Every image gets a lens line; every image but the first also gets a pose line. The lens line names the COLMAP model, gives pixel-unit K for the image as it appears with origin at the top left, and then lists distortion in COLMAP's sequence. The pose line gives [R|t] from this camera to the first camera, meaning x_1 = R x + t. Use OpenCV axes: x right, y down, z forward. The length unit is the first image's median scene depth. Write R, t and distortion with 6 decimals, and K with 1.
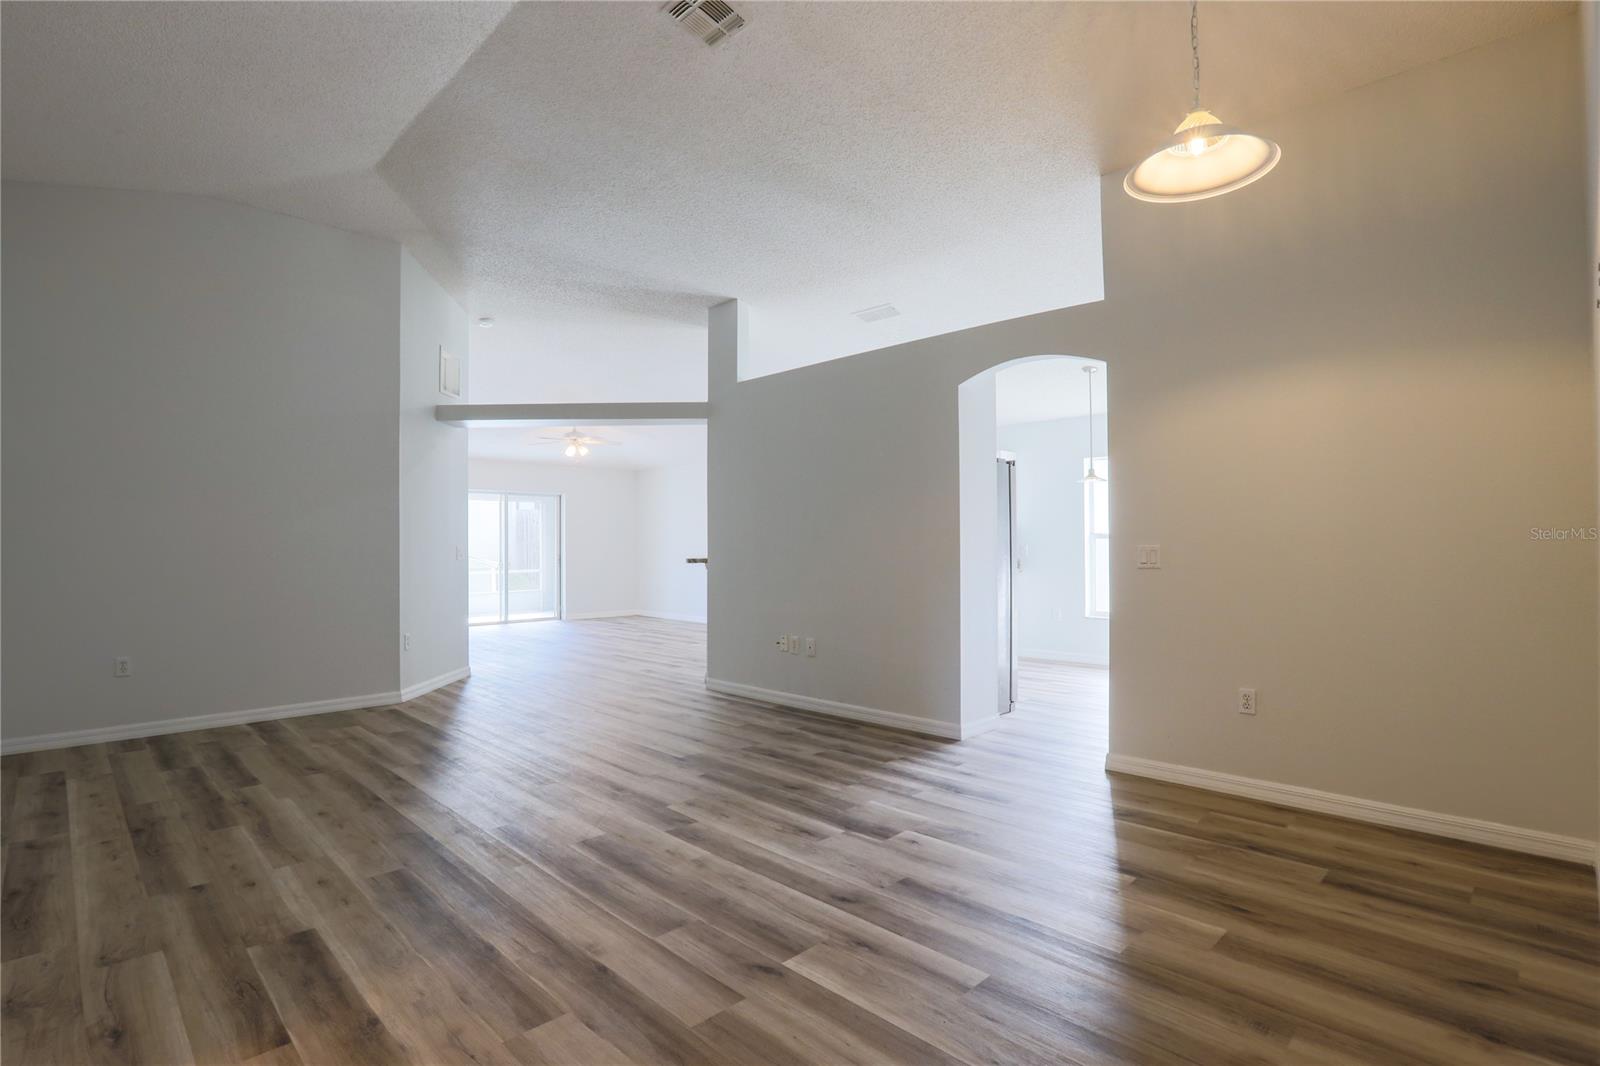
lens RADIAL K [[778.8, 0, 799.1], [0, 778.8, 535.8], [0, 0, 1]] dist [-0.058892, 0.022695]
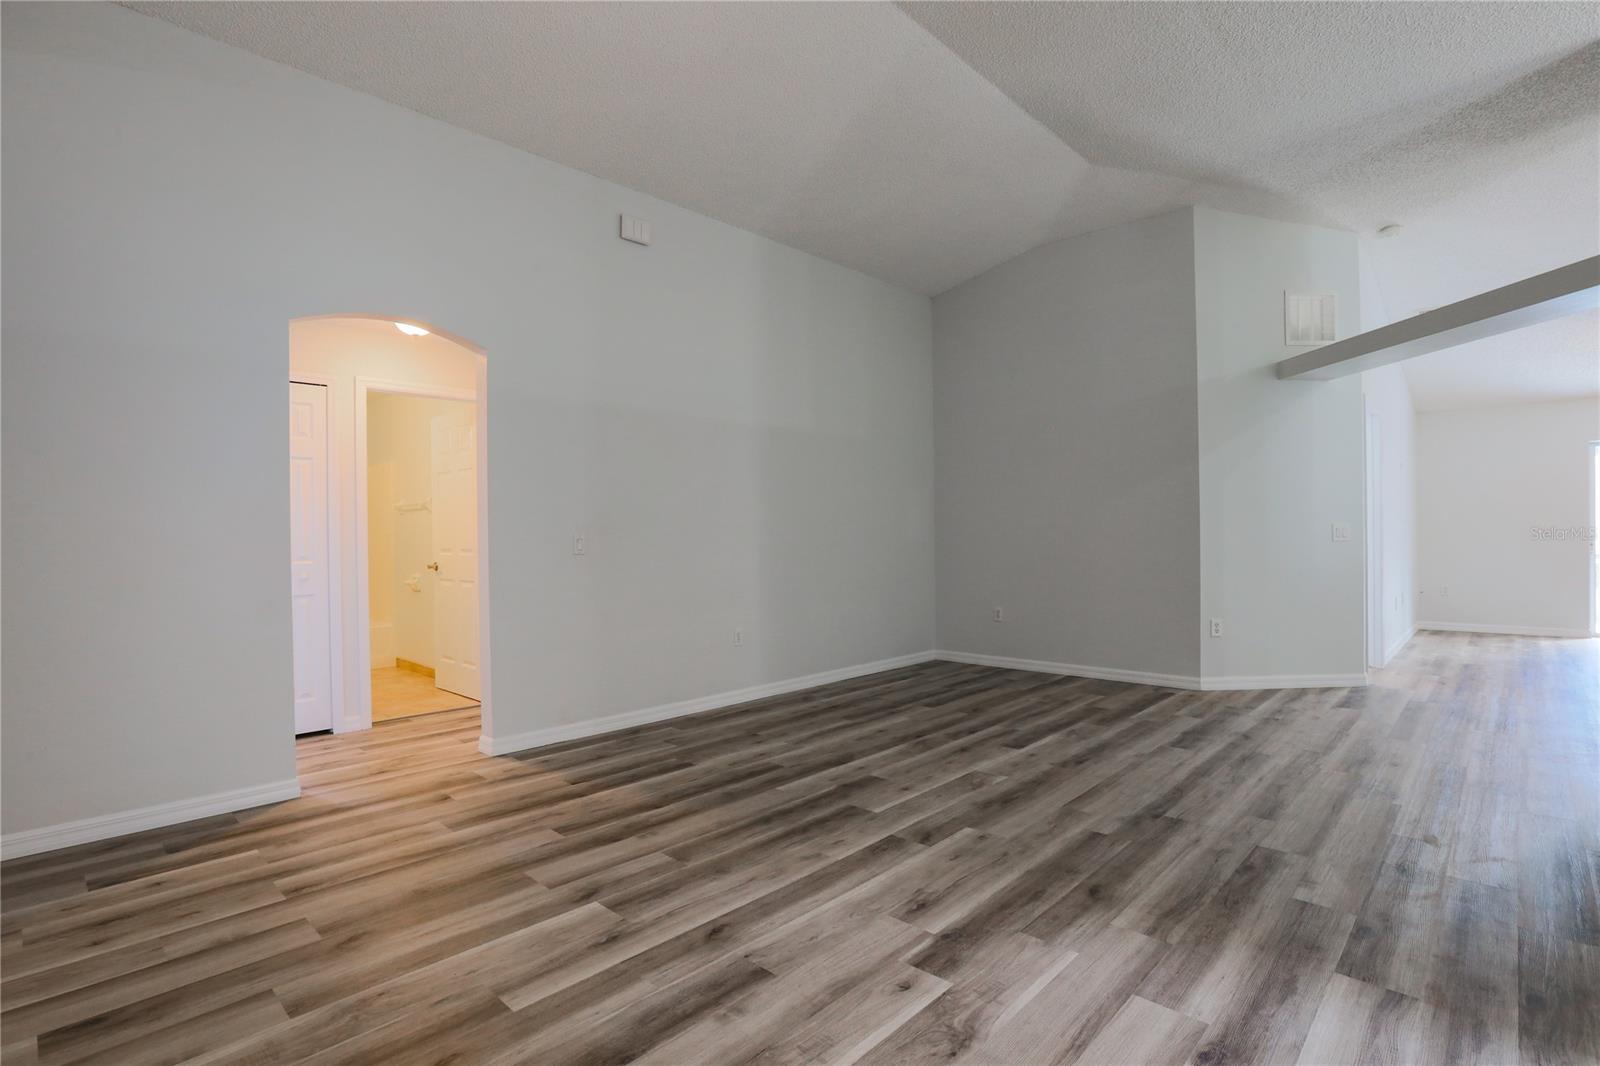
lens RADIAL K [[778.8, 0, 799.1], [0, 778.8, 535.8], [0, 0, 1]] dist [-0.058892, 0.022695]
pose [[0.031626, 0.009462, -0.999455, 0.748736], [0.020792, 0.999733, 0.010123, 0.010983], [0.999284, -0.021101, 0.031420, 0.863452]]
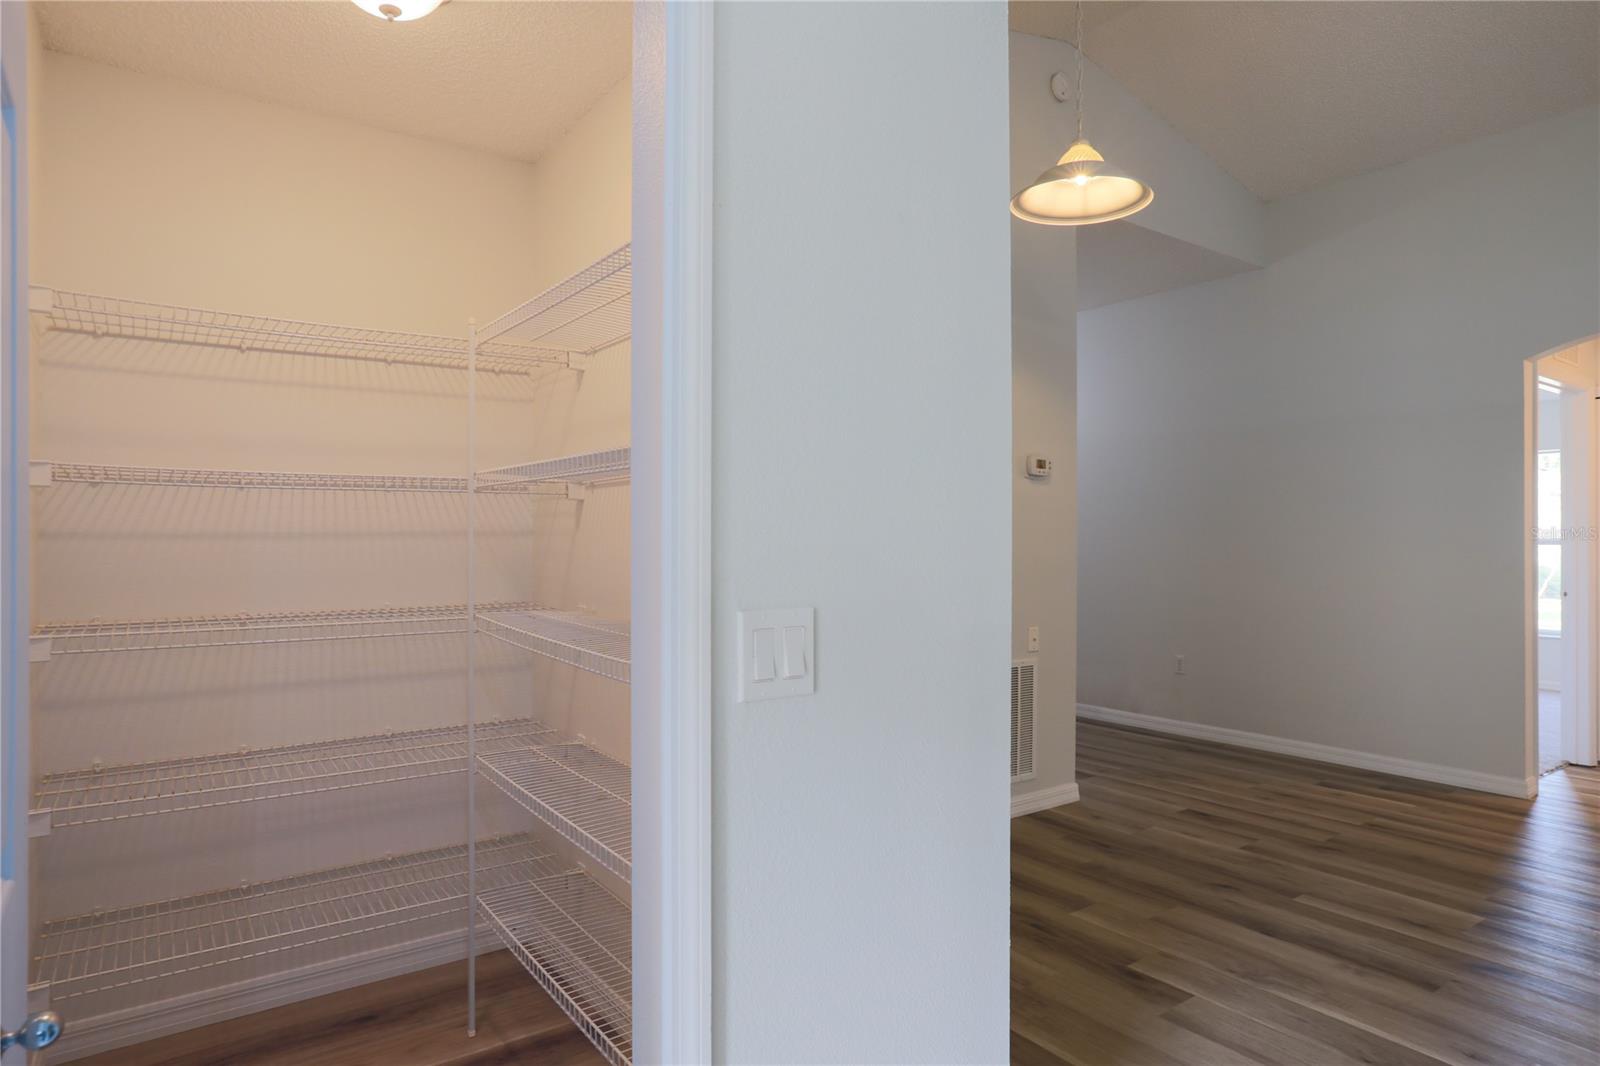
lens RADIAL K [[921.8, 0, 800.0], [0, 921.8, 533.0], [0, 0, 1]] dist [-0.021812, 0.000294]
pose [[-0.987590, 0.005573, 0.156952, 0.536999], [0.002412, 0.999790, -0.020326, -0.005199], [-0.157033, -0.019696, -0.987397, 1.731732]]
